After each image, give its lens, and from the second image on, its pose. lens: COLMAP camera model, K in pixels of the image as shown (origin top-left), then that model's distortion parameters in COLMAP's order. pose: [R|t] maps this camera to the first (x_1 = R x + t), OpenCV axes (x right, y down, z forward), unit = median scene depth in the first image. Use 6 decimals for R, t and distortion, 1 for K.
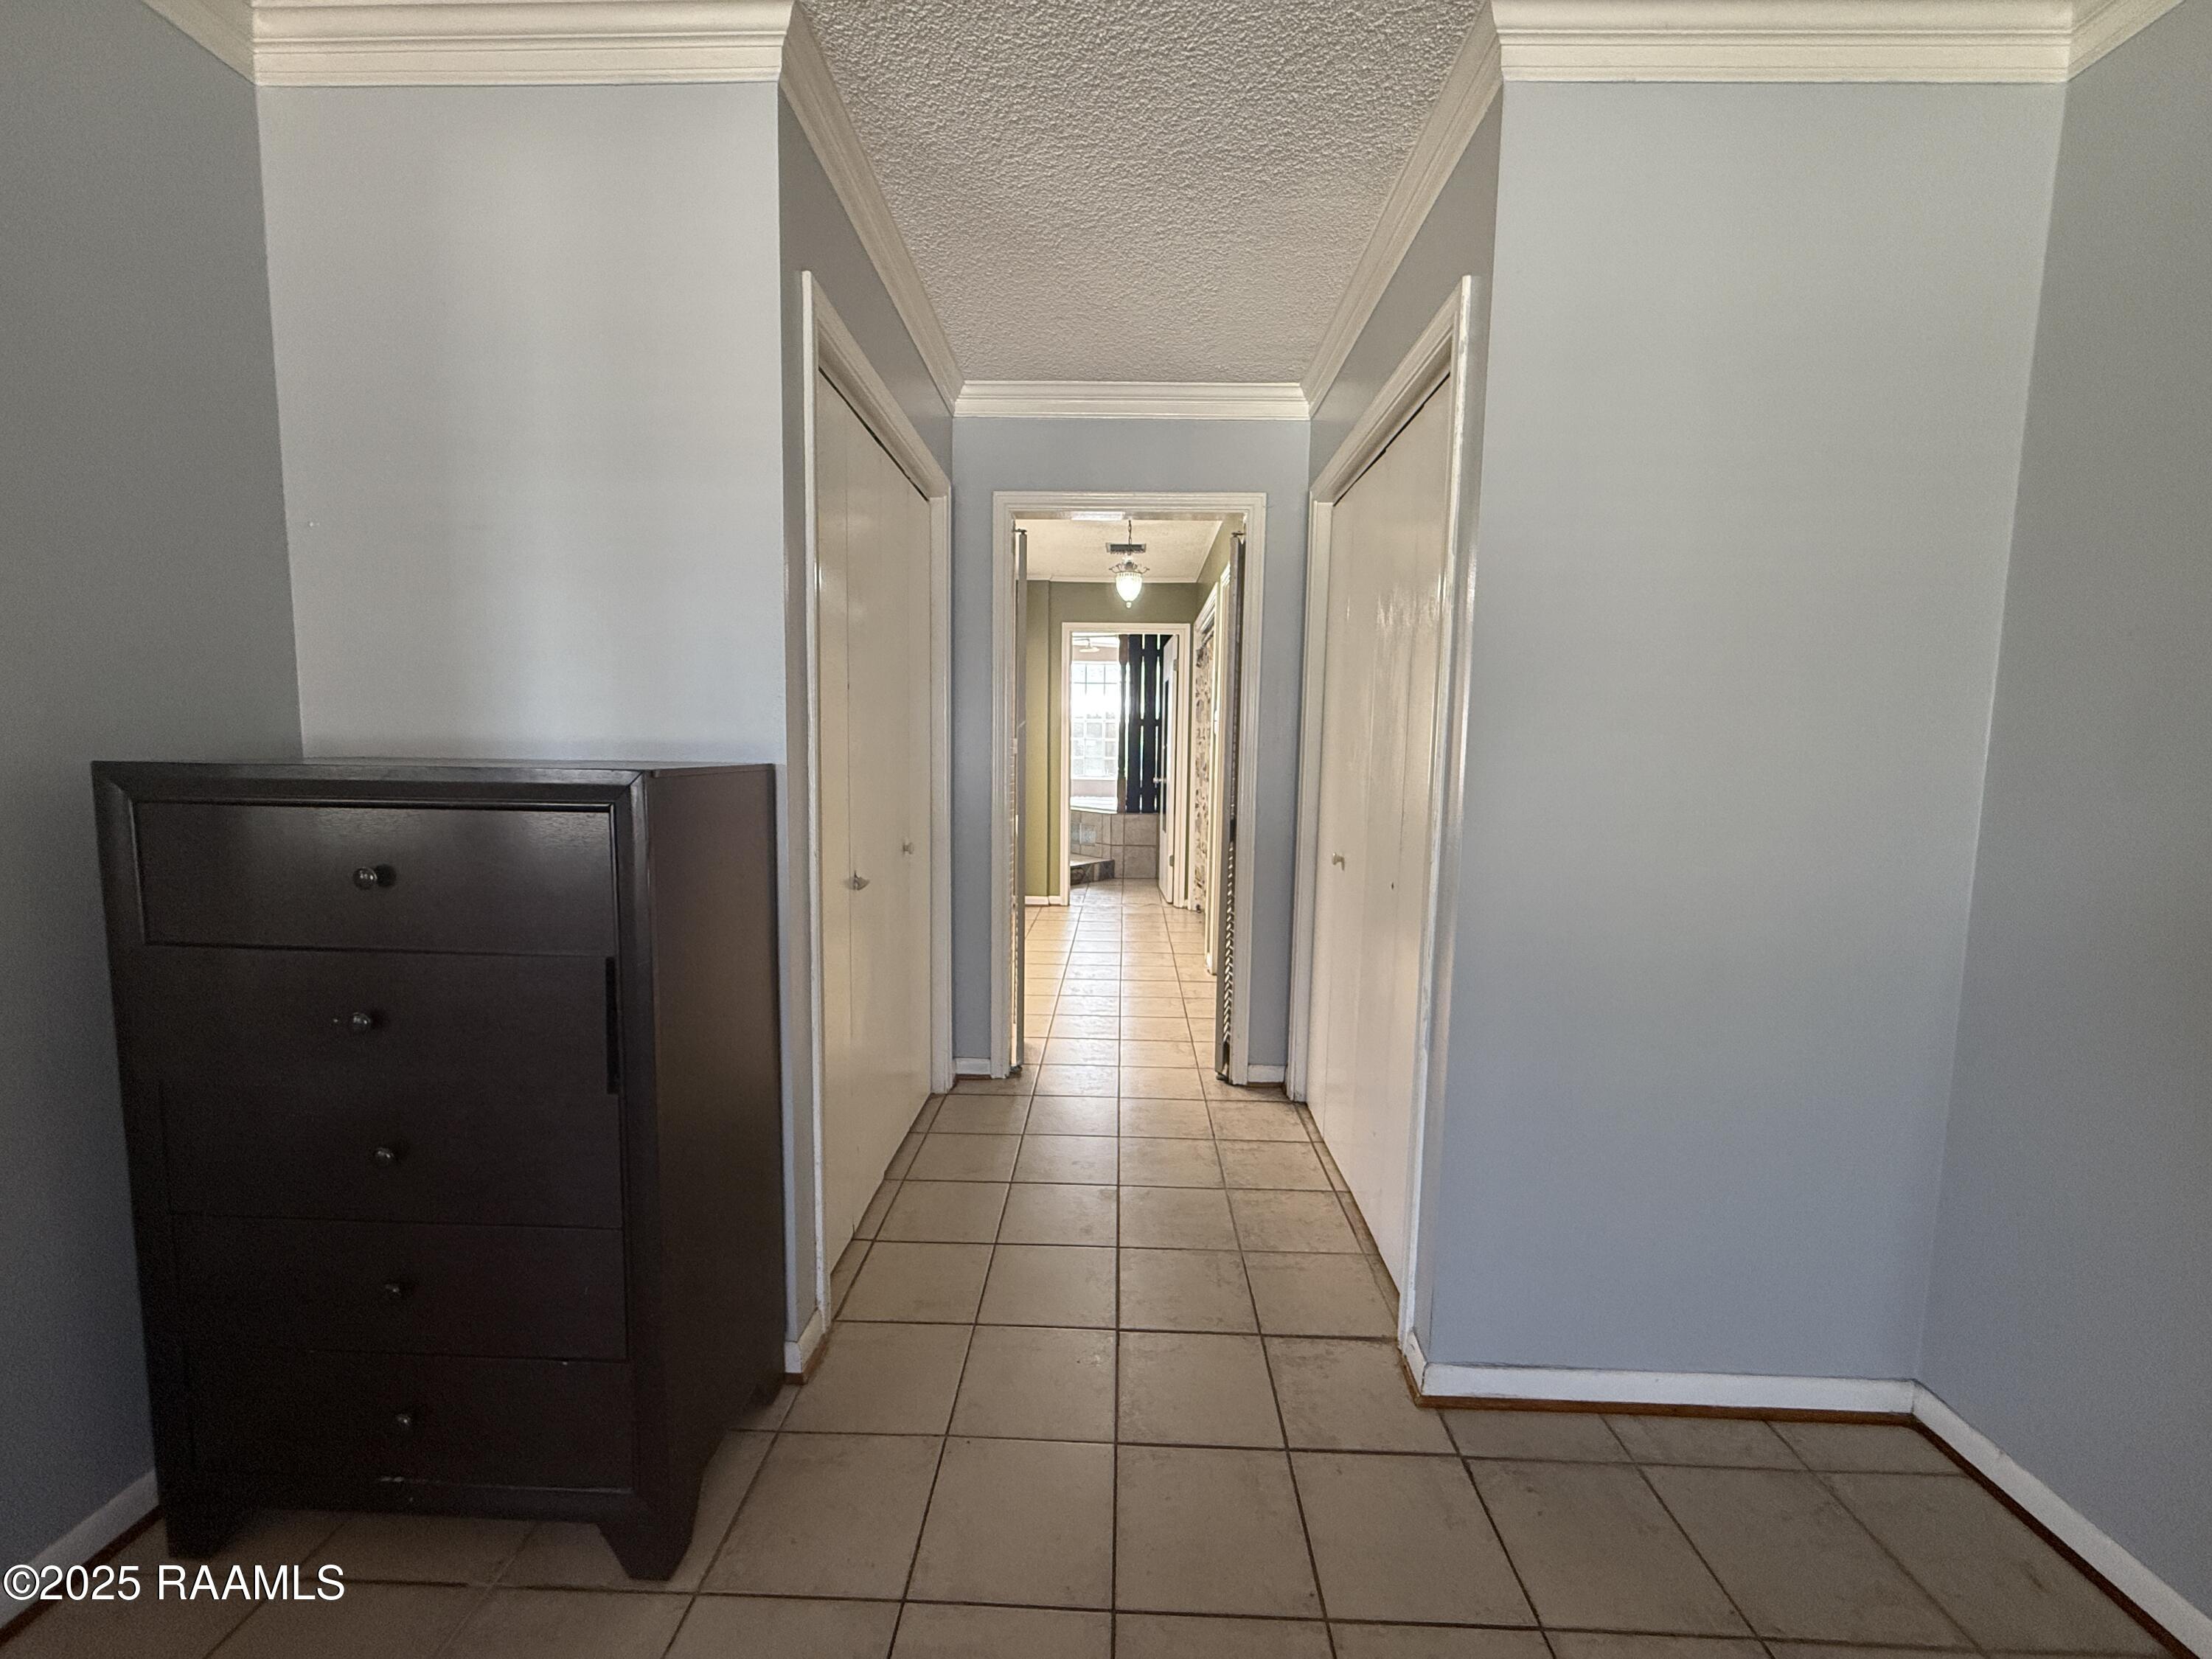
lens RADIAL K [[881.8, 0, 1102.5], [0, 881.8, 826.4], [0, 0, 1]] dist [0.000663, 0.000029]
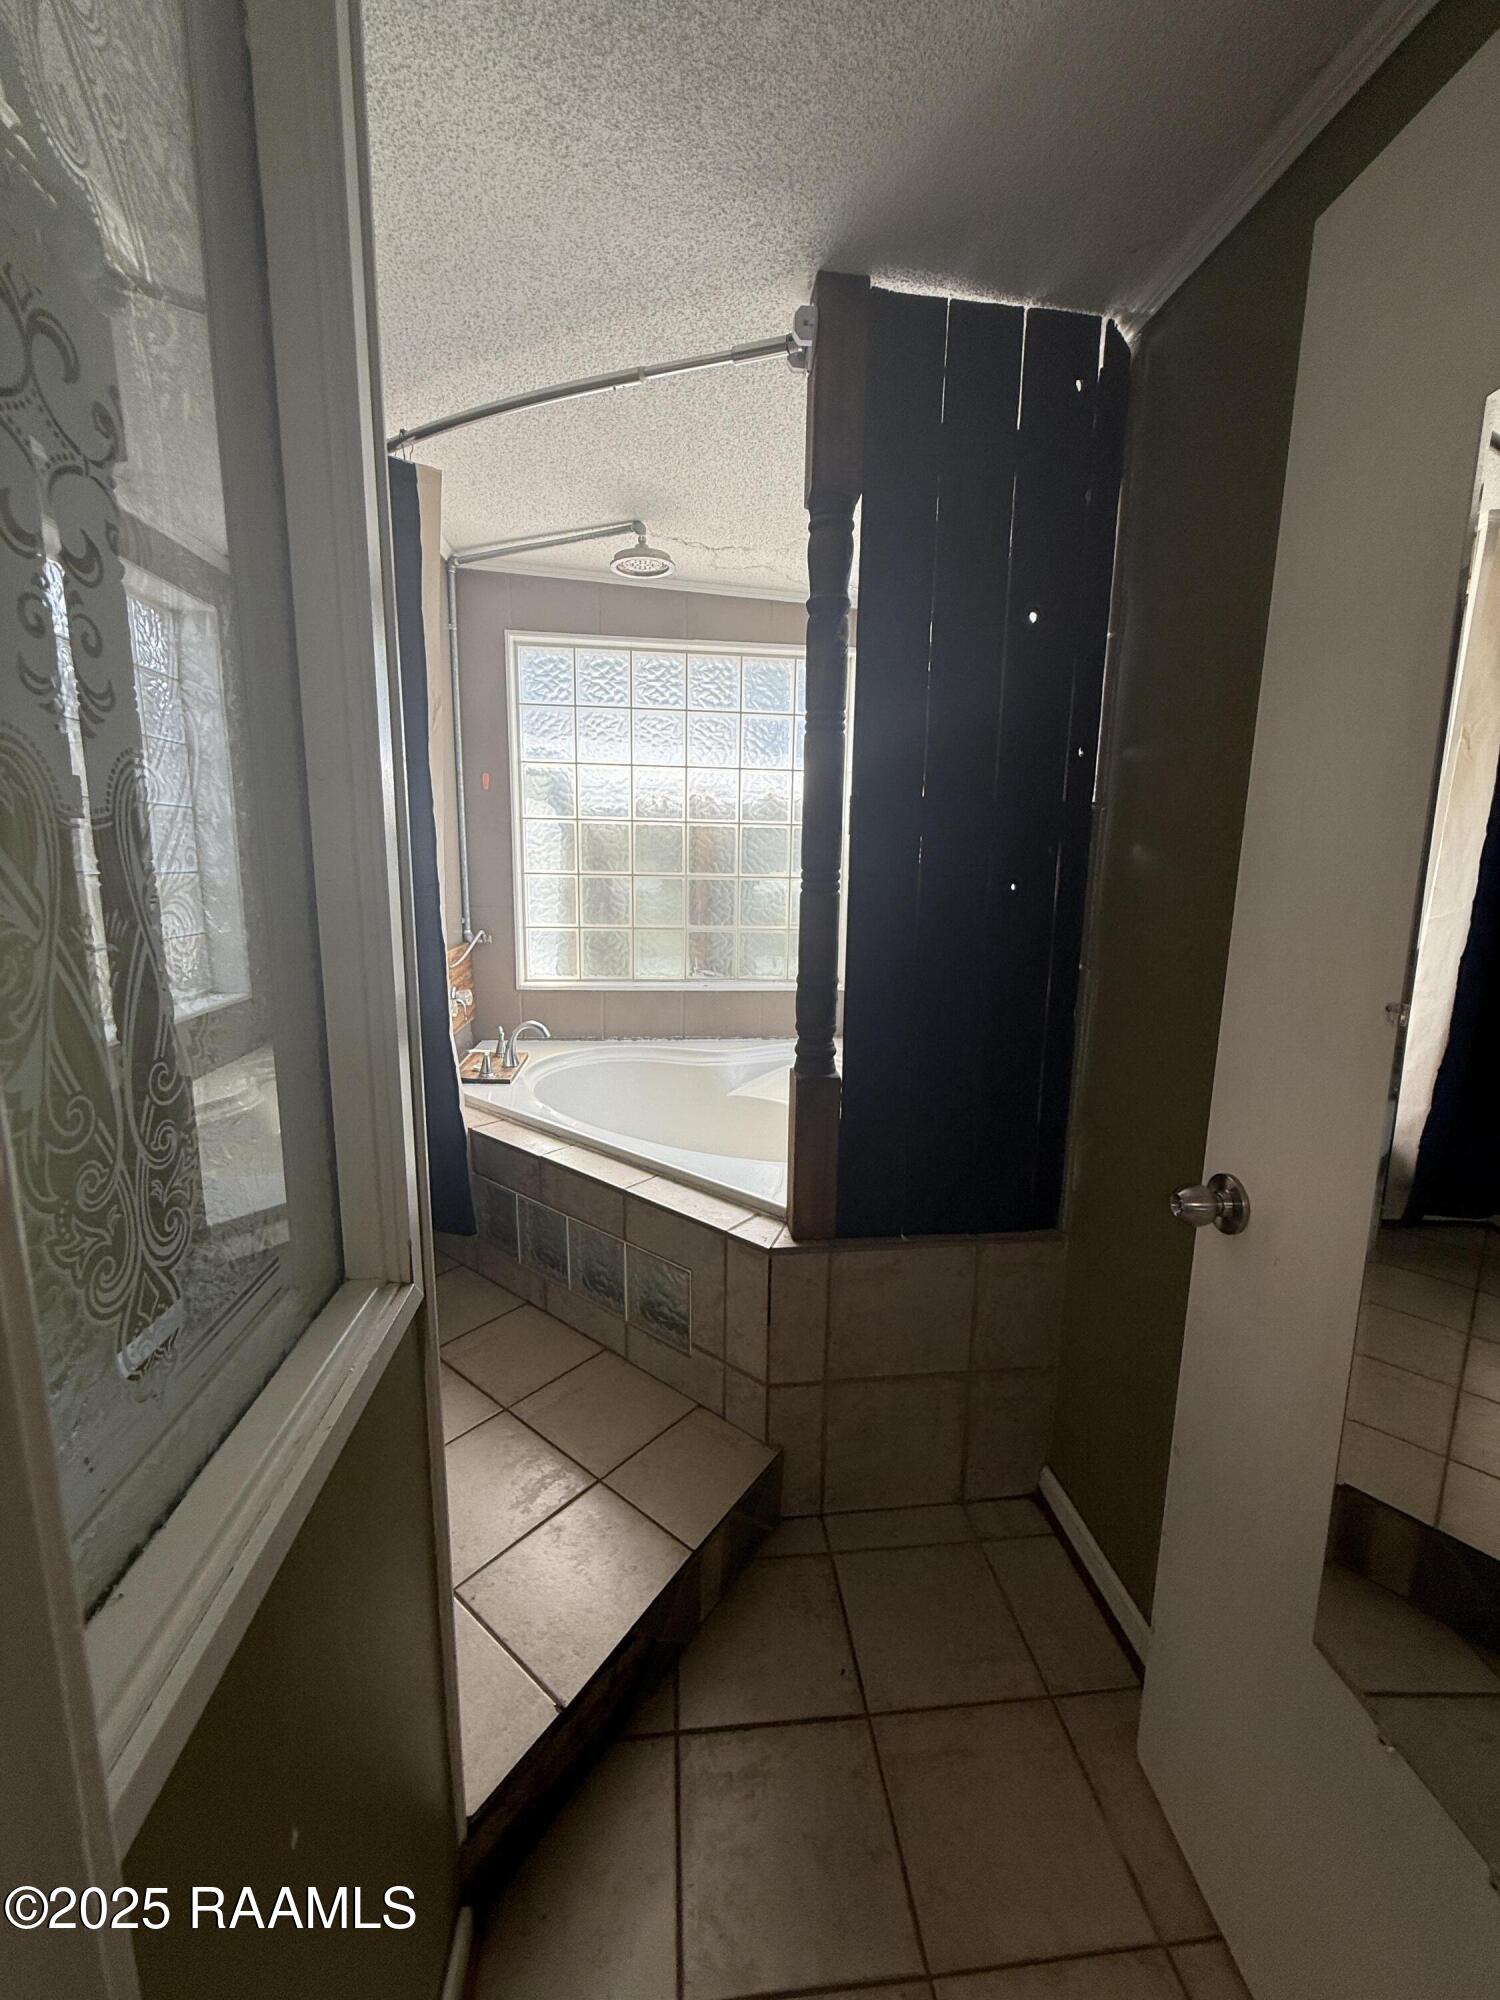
lens RADIAL K [[799.5, 0, 748.6], [0, 799.5, 997.9], [0, 0, 1]] dist [0.000857, 0.000156]
pose [[0.991188, -0.024979, 0.130086, -0.022192], [0.014067, 0.996355, 0.084135, -0.107262], [-0.131713, -0.081564, 0.987927, 0.943416]]
